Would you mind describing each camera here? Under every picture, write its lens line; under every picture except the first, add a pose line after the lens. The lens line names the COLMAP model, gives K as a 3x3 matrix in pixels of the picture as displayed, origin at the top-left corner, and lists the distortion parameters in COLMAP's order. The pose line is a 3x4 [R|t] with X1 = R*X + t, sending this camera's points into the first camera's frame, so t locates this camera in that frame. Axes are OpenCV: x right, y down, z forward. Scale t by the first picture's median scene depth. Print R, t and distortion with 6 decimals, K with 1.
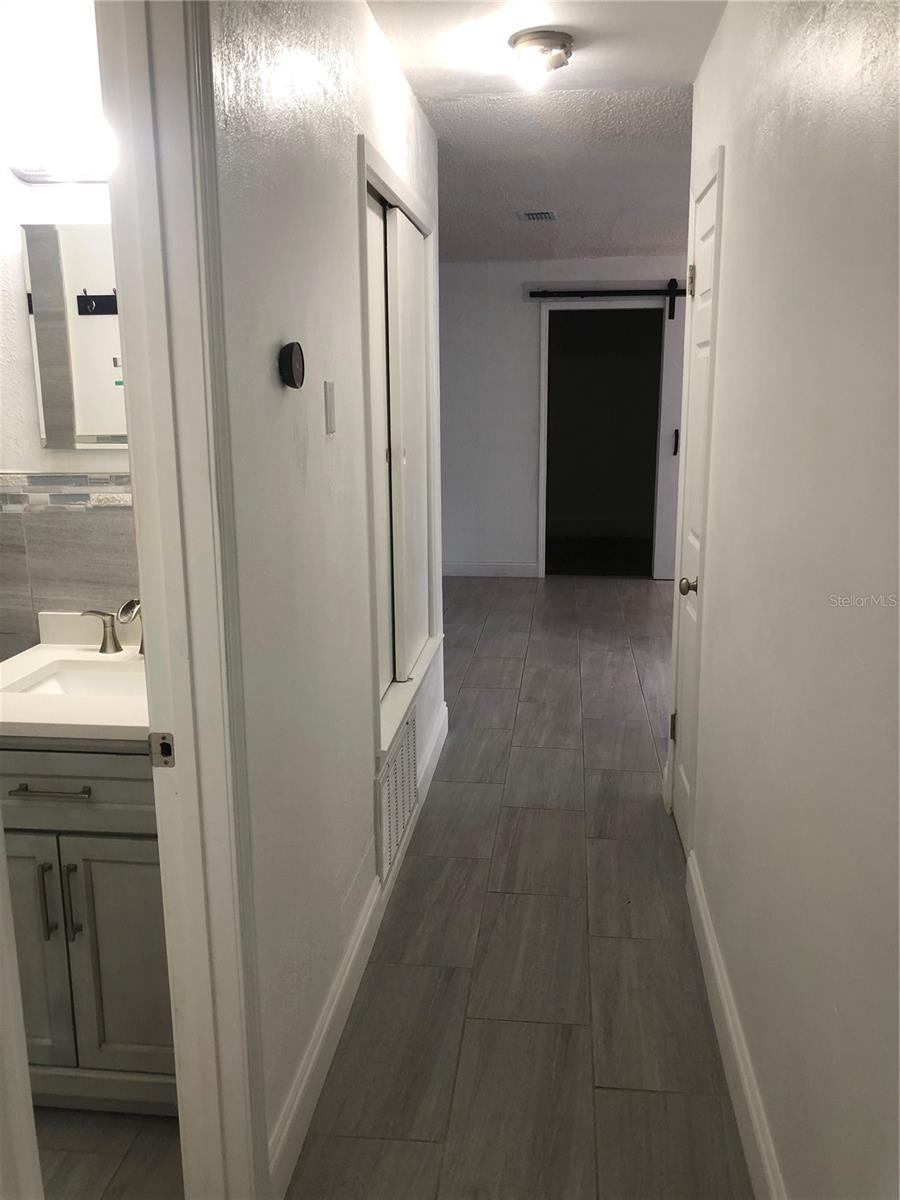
lens RADIAL K [[982.6, 0, 451.9], [0, 982.6, 599.4], [0, 0, 1]] dist [0.021503, -0.035236]
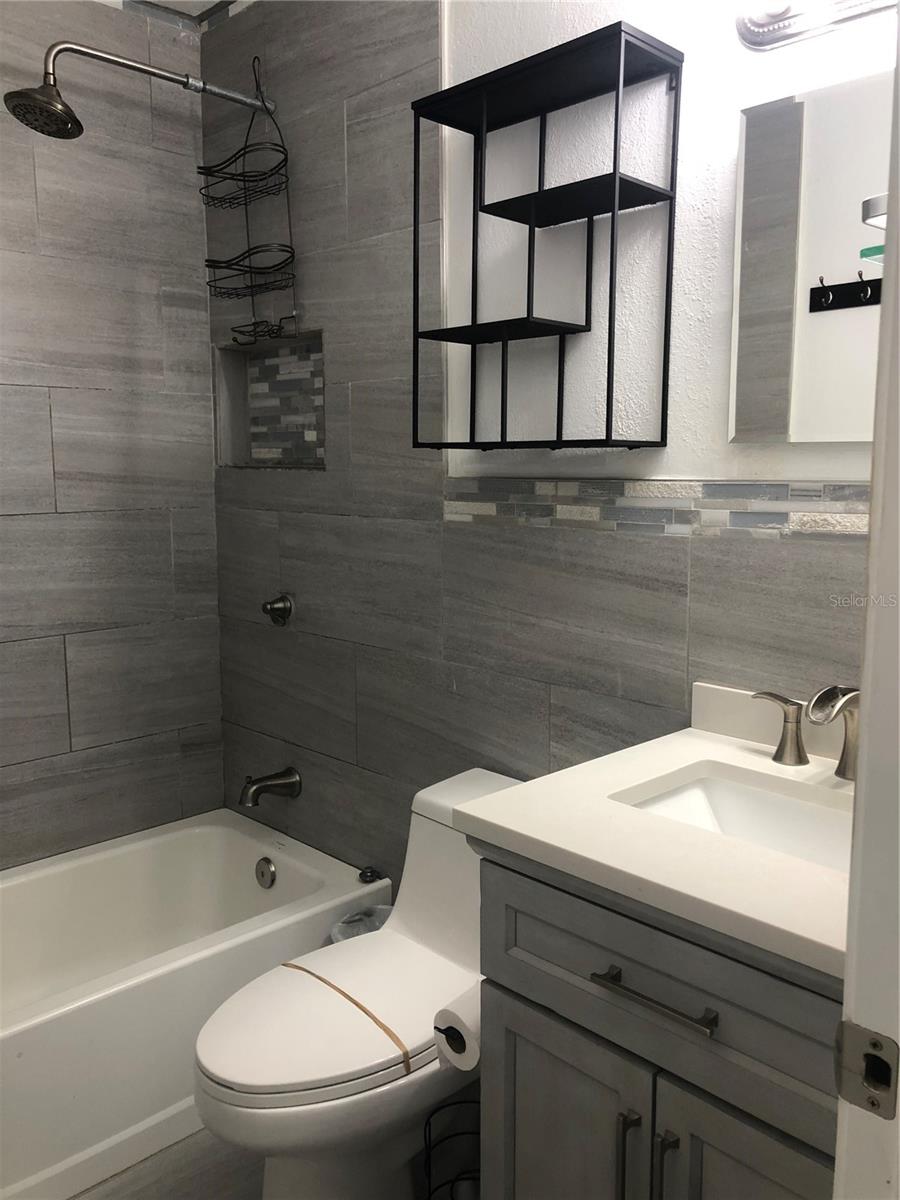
lens RADIAL K [[982.6, 0, 451.8], [0, 982.6, 596.6], [0, 0, 1]] dist [0.021503, -0.035236]
pose [[0.769592, 0.094628, -0.631485, -0.125545], [-0.136649, 0.990454, -0.018116, -0.010975], [0.623743, 0.100234, 0.775176, 0.368628]]
